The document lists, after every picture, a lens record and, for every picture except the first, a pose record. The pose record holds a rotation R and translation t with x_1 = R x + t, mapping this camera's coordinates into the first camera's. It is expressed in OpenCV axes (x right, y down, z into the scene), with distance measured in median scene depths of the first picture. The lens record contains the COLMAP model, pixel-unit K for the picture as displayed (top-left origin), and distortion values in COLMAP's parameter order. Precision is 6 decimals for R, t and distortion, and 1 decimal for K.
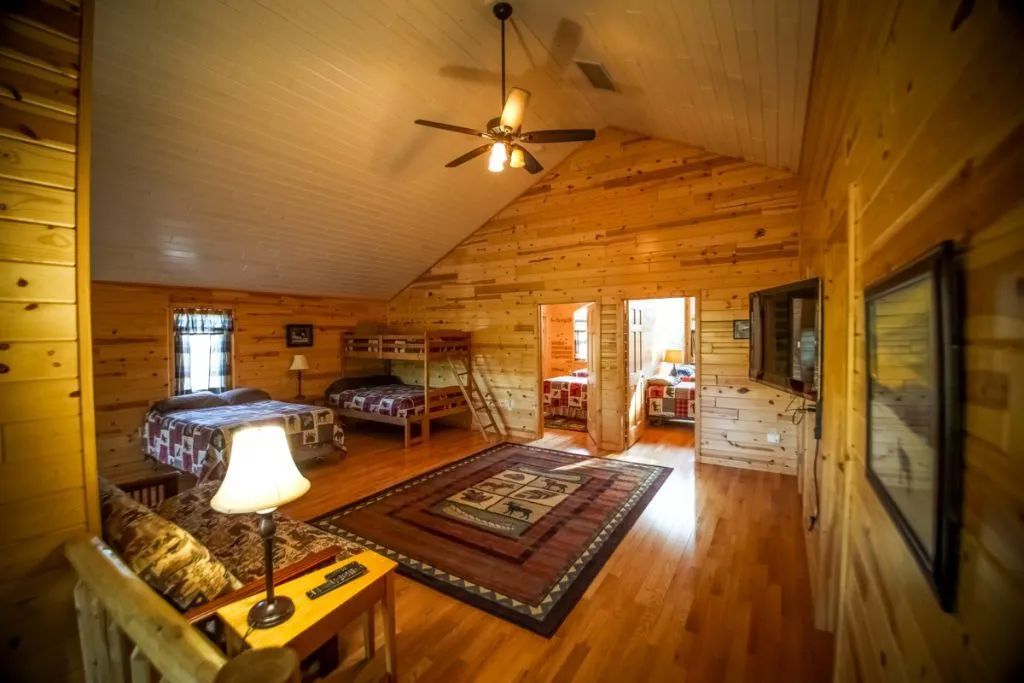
lens RADIAL K [[413.9, 0, 507.6], [0, 413.9, 339.8], [0, 0, 1]] dist [-0.031477, -0.003150]
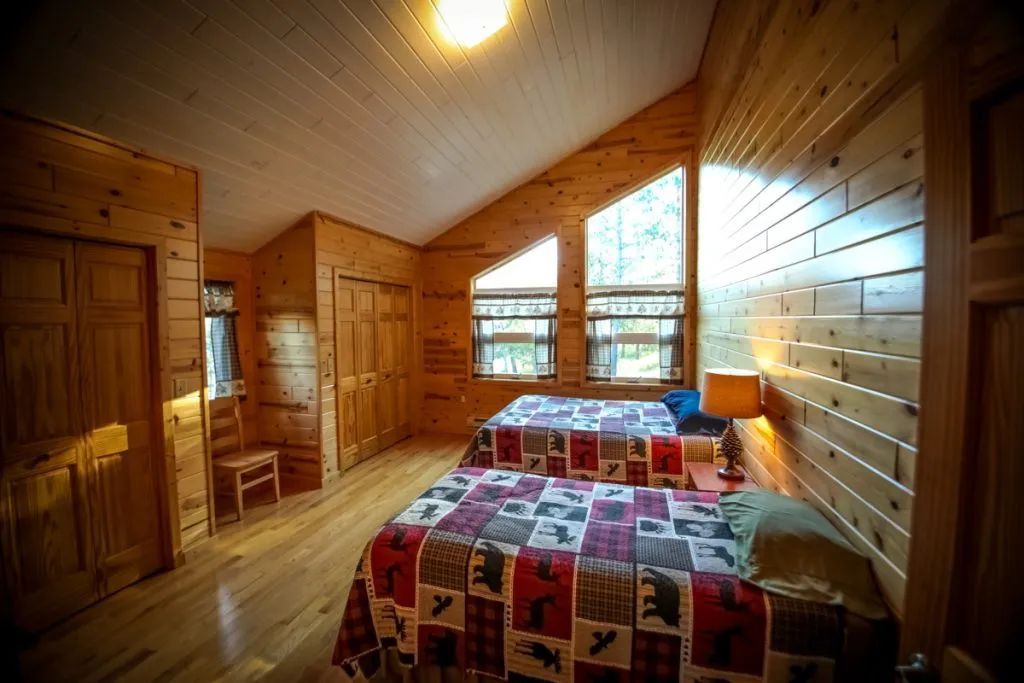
lens RADIAL K [[413.9, 0, 507.6], [0, 413.9, 339.8], [0, 0, 1]] dist [-0.031477, -0.003150]
pose [[0.954902, -0.007662, 0.296822, 0.058615], [0.000496, 0.999707, 0.024210, -0.006648], [-0.296921, -0.022971, 0.954626, 0.528734]]
